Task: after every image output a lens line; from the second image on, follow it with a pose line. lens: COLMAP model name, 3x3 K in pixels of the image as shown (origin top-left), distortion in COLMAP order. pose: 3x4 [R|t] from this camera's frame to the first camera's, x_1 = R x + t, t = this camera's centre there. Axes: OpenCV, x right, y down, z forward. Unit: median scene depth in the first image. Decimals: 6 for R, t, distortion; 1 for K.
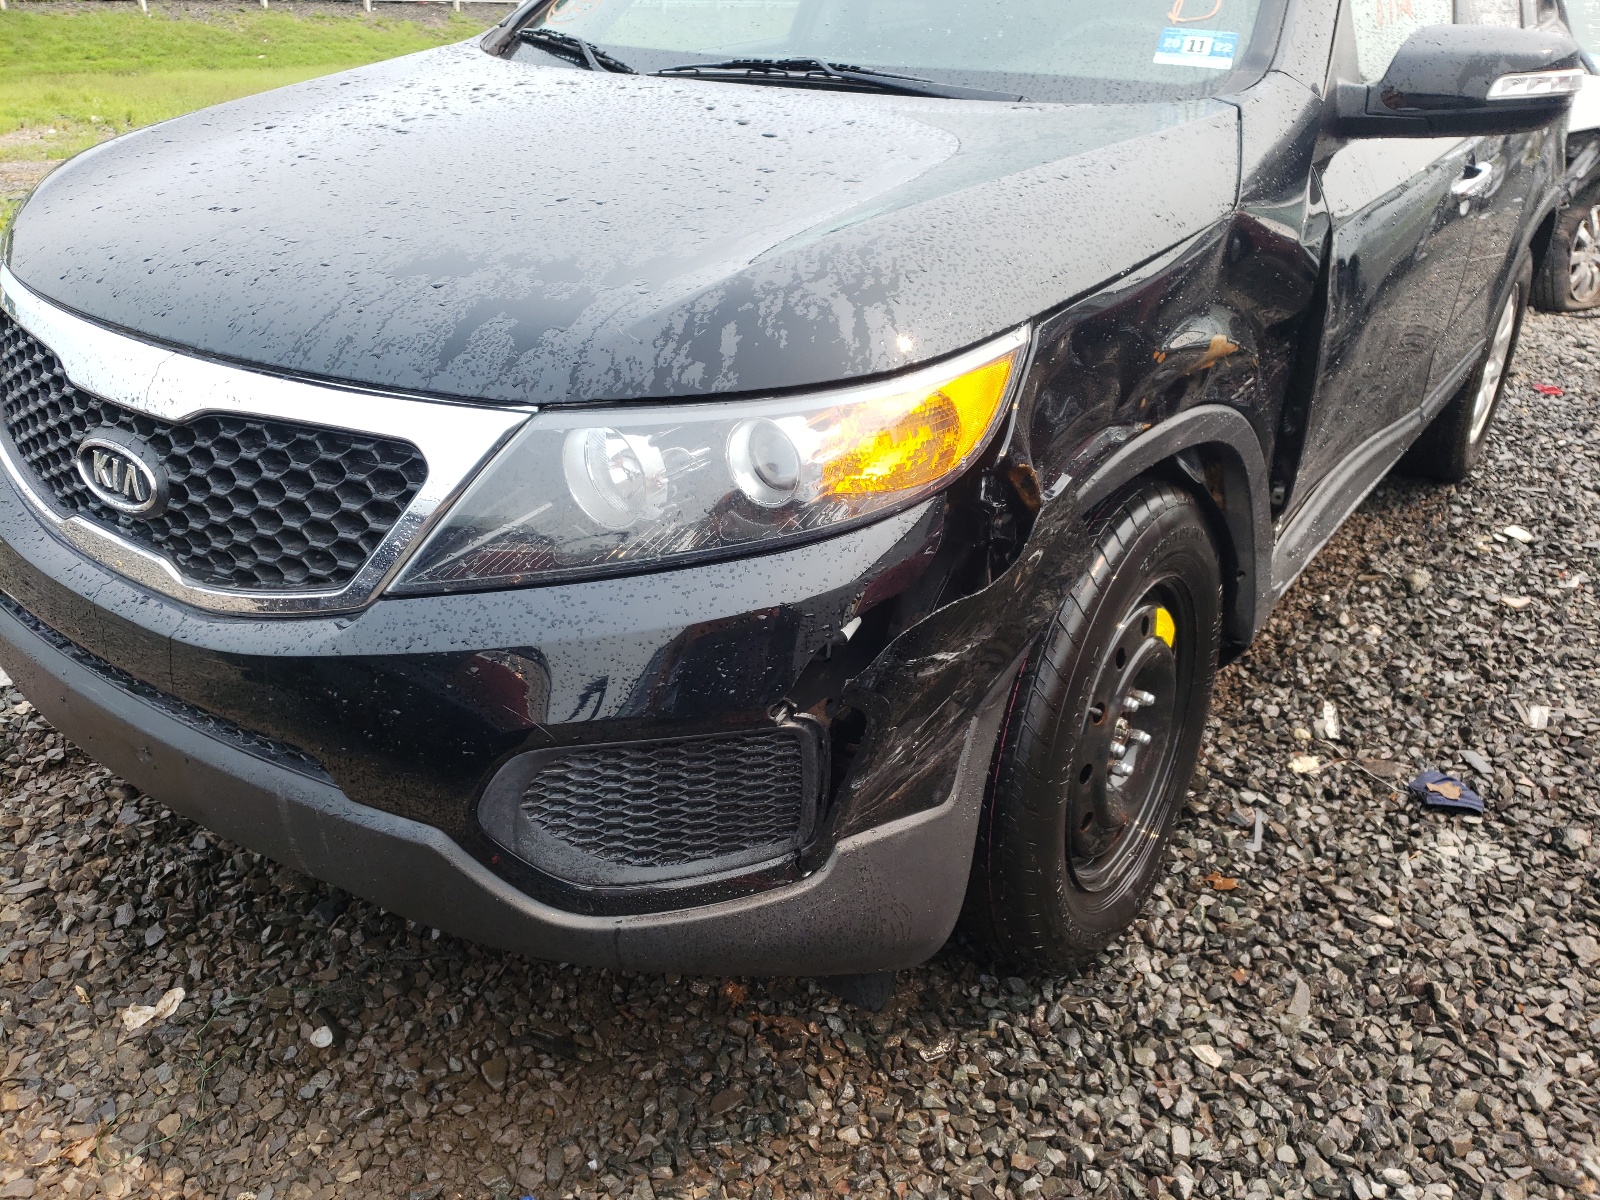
lens RADIAL K [[1211.5, 0, 800.4], [0, 1211.5, 578.4], [0, 0, 1]] dist [0.009629, 0.003334]
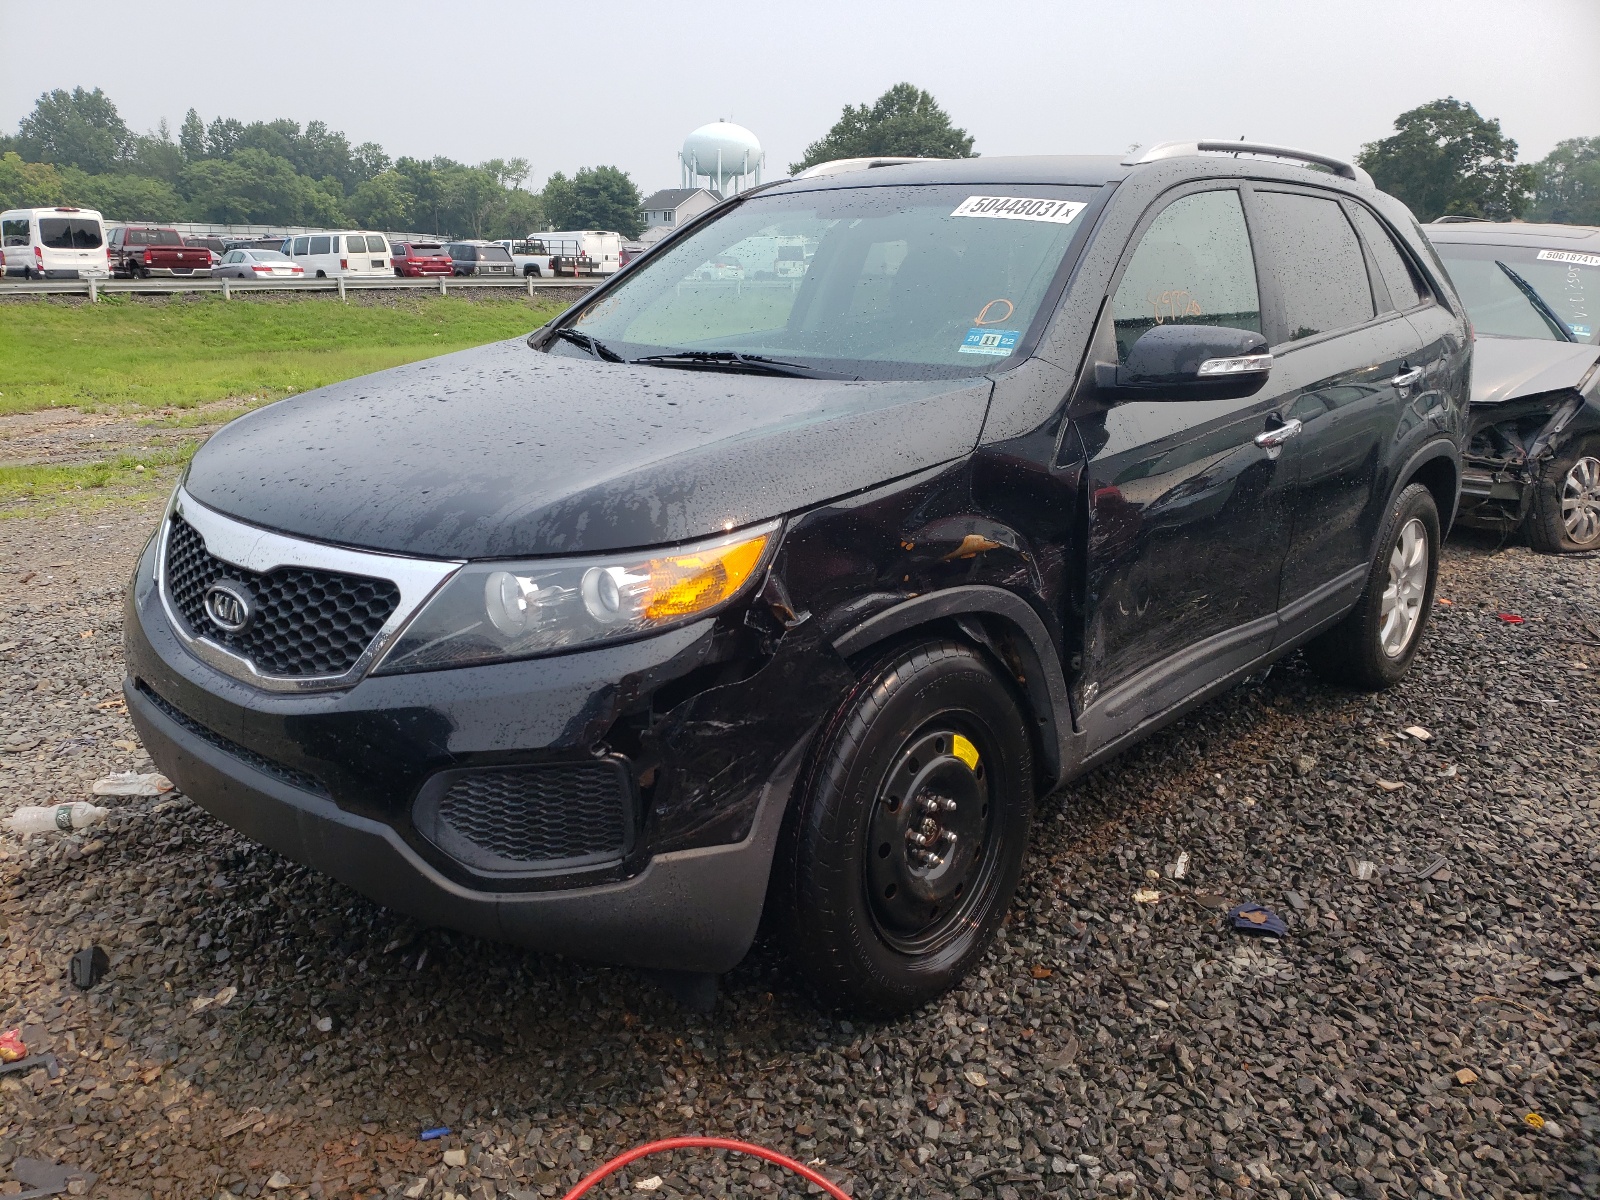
lens RADIAL K [[1214.5, 0, 800.0], [0, 1214.5, 600.0], [0, 0, 1]] dist [0.043980, -0.057842]
pose [[0.993307, 0.013968, -0.114655, 0.292900], [-0.034831, 0.982674, -0.182038, 0.136082], [0.110126, 0.184813, 0.976584, -0.385651]]
